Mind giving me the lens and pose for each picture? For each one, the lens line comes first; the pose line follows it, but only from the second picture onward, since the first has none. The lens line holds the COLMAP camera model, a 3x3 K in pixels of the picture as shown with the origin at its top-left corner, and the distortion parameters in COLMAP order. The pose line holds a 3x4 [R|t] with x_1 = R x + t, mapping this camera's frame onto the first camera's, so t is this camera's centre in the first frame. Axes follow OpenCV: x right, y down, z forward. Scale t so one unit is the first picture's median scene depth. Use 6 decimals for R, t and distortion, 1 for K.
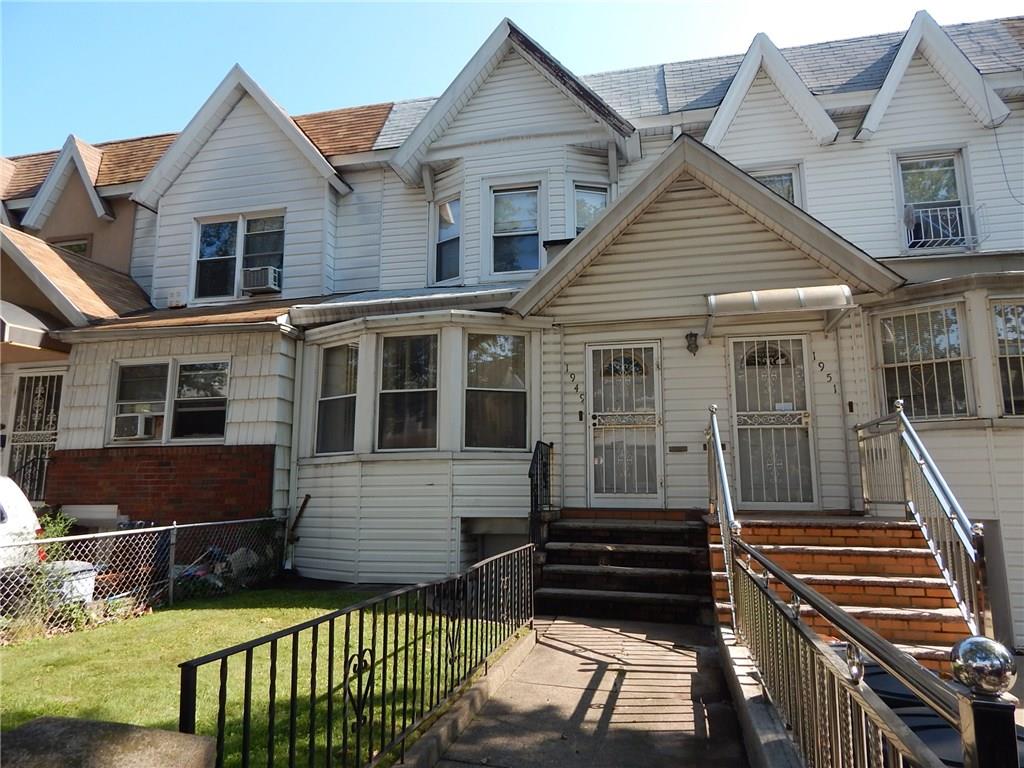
lens RADIAL K [[659.7, 0, 512.0], [0, 659.7, 384.0], [0, 0, 1]] dist [-0.003151, -0.003962]
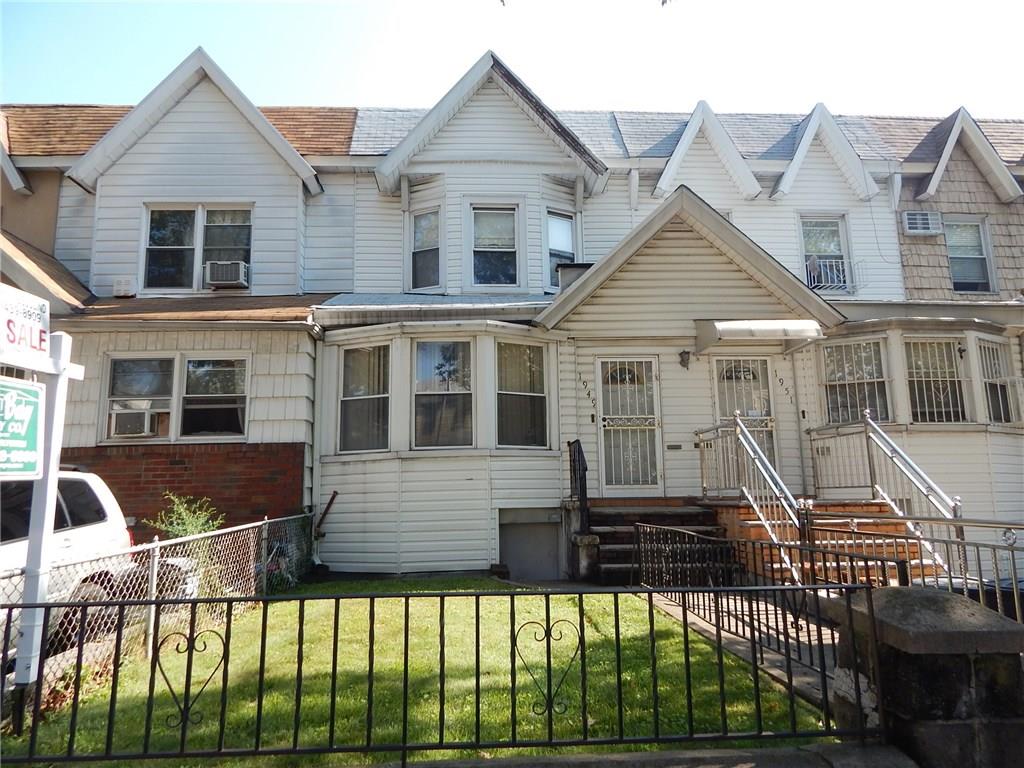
lens RADIAL K [[661.6, 0, 512.0], [0, 661.6, 384.0], [0, 0, 1]] dist [-0.008765, -0.006084]
pose [[0.960988, 0.028095, 0.275159, -0.321772], [-0.026411, 0.999603, -0.009826, 0.002986], [-0.275326, 0.002176, 0.961349, -0.065277]]
